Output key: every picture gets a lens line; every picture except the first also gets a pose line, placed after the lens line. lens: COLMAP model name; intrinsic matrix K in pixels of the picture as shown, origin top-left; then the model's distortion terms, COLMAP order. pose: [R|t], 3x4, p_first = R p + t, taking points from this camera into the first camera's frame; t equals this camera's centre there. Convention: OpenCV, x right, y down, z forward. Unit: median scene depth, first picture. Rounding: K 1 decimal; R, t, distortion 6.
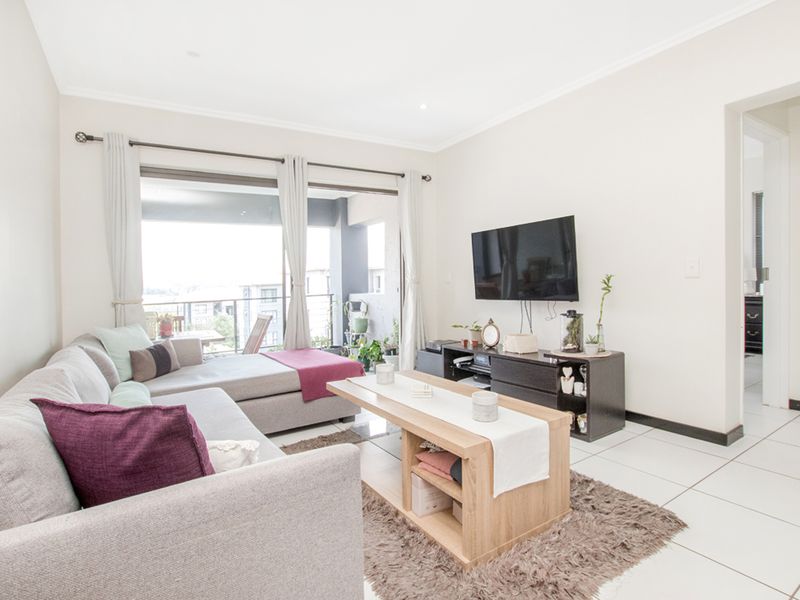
lens RADIAL K [[428.9, 0, 400.0], [0, 428.9, 300.0], [0, 0, 1]] dist [-0.039855, -0.000529]
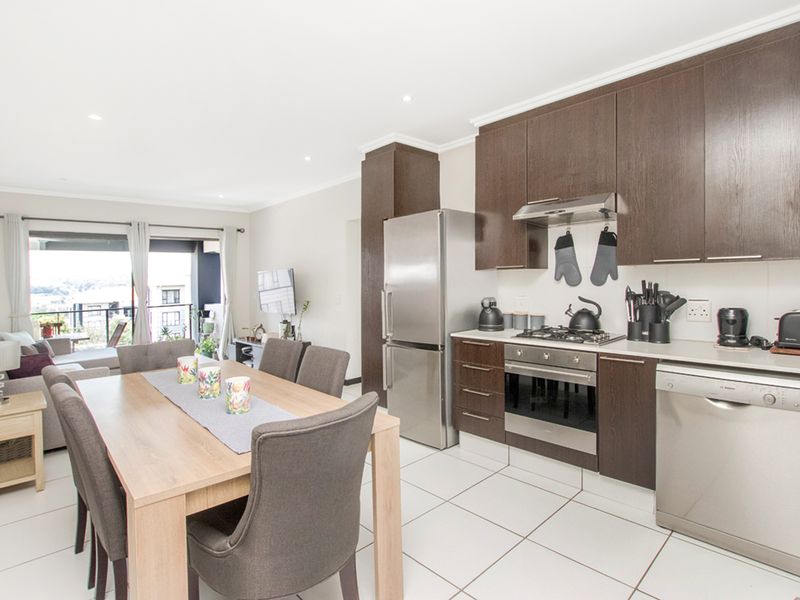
lens RADIAL K [[449.1, 0, 399.9], [0, 449.1, 291.9], [0, 0, 1]] dist [-0.005204, -0.003570]
pose [[0.987908, 0.005176, 0.154953, 0.374260], [-0.002564, 0.999851, -0.017056, -0.042696], [-0.155018, 0.016453, 0.987775, -0.650528]]
